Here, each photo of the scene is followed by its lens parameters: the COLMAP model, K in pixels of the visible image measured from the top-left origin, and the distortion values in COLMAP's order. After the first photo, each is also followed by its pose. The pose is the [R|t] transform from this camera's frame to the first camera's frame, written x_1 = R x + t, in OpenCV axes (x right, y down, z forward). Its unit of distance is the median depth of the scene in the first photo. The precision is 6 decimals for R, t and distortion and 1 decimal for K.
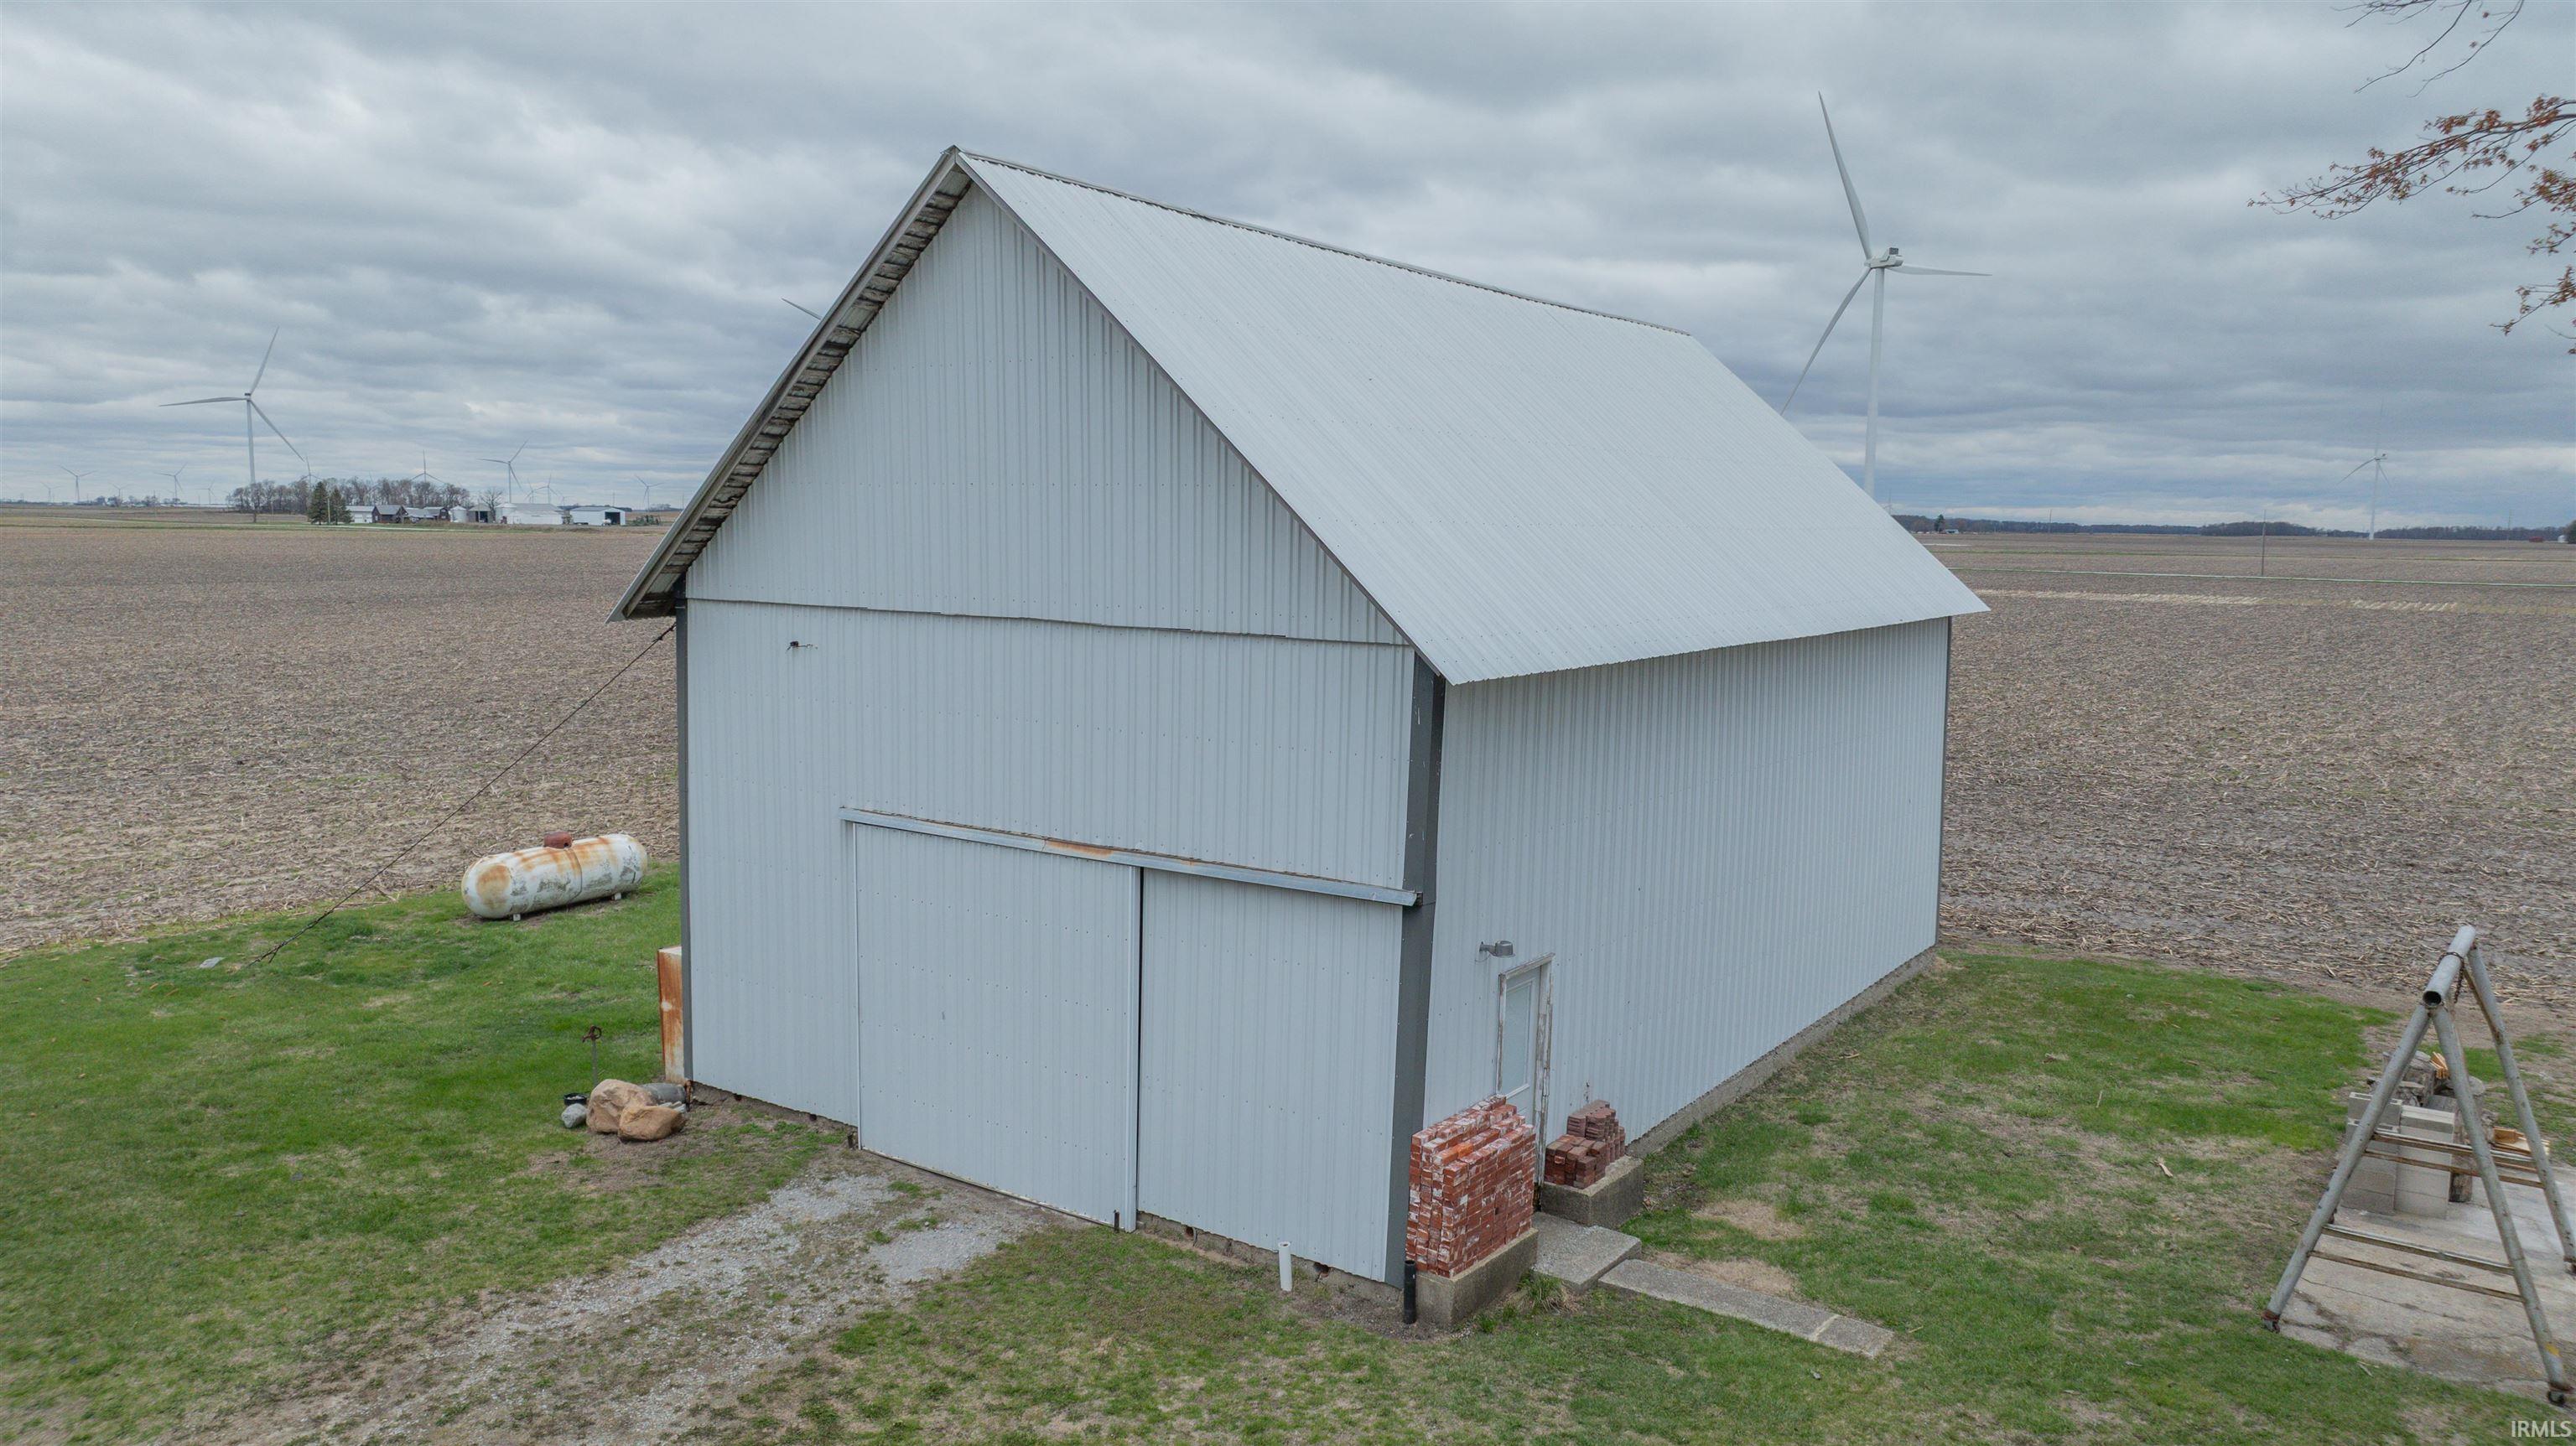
lens RADIAL K [[1818.4, 0, 1288.0], [0, 1818.4, 723.0], [0, 0, 1]] dist [-0.027363, 0.005623]
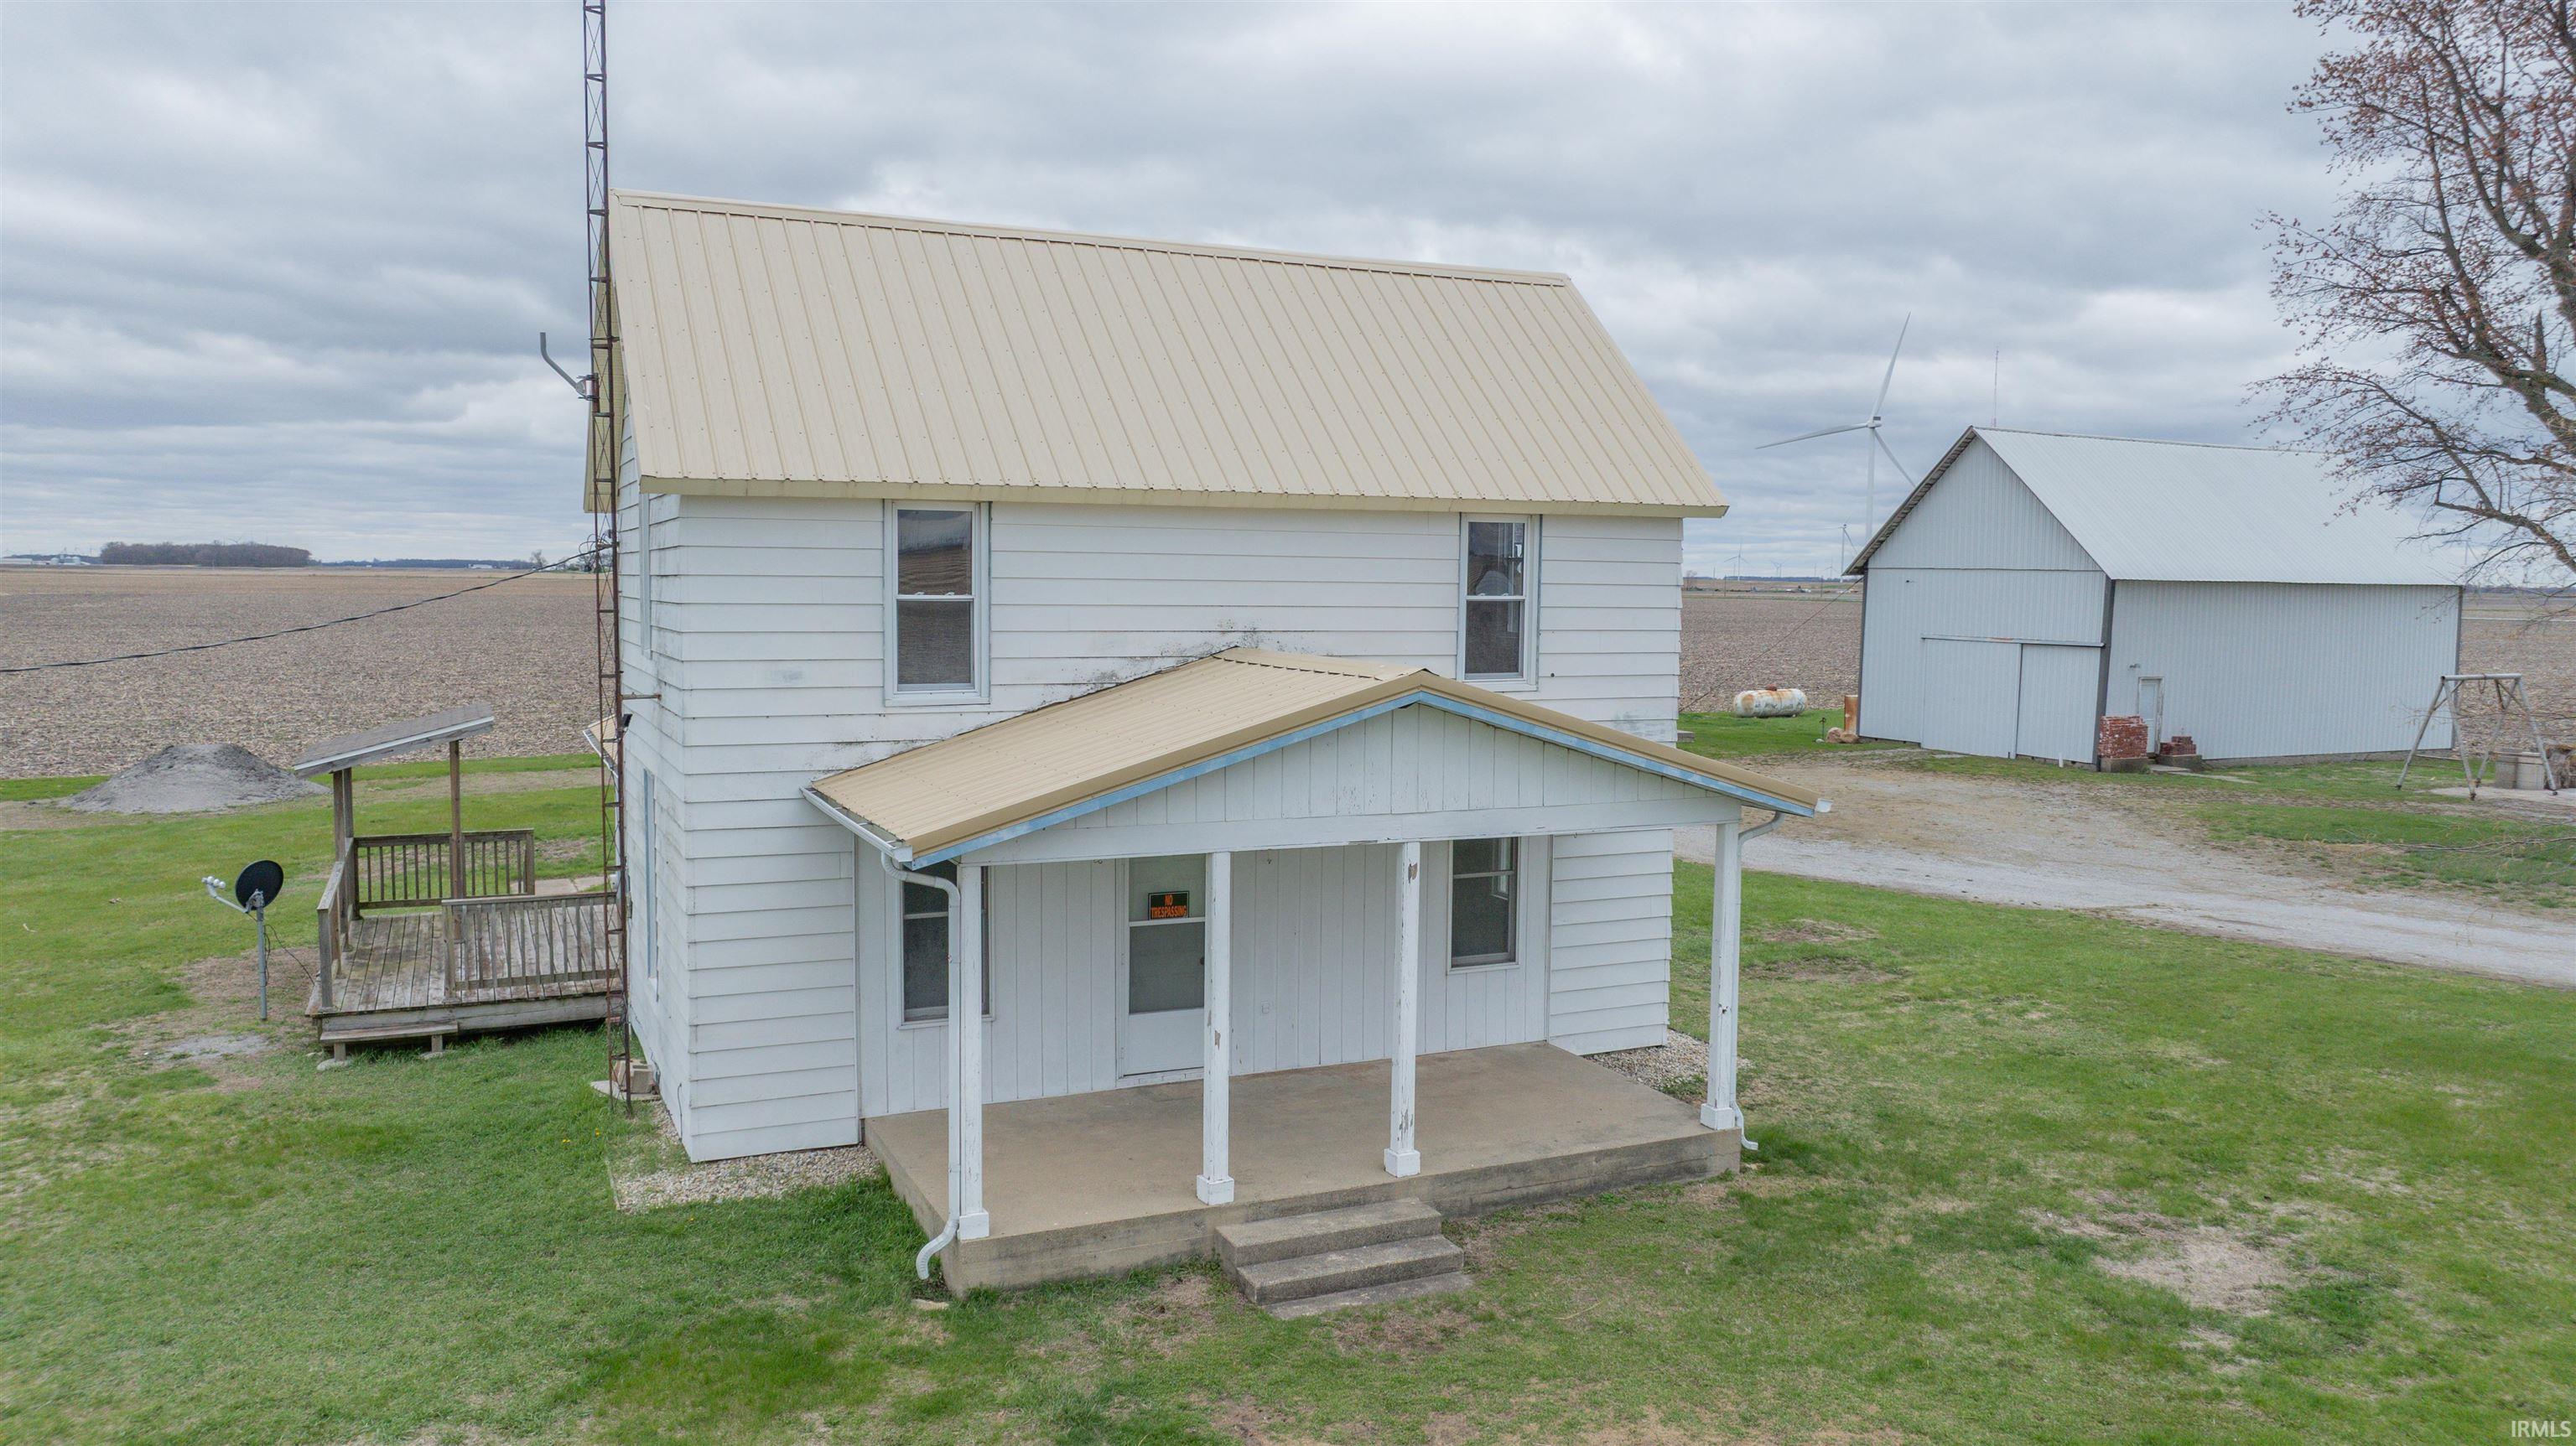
lens RADIAL K [[1818.4, 0, 1288.0], [0, 1818.4, 723.0], [0, 0, 1]] dist [-0.027363, 0.005623]
pose [[0.870946, 0.037862, -0.489918, 0.363148], [-0.058588, 0.997916, -0.027034, 0.380353], [0.487874, 0.052248, 0.871349, -2.422249]]
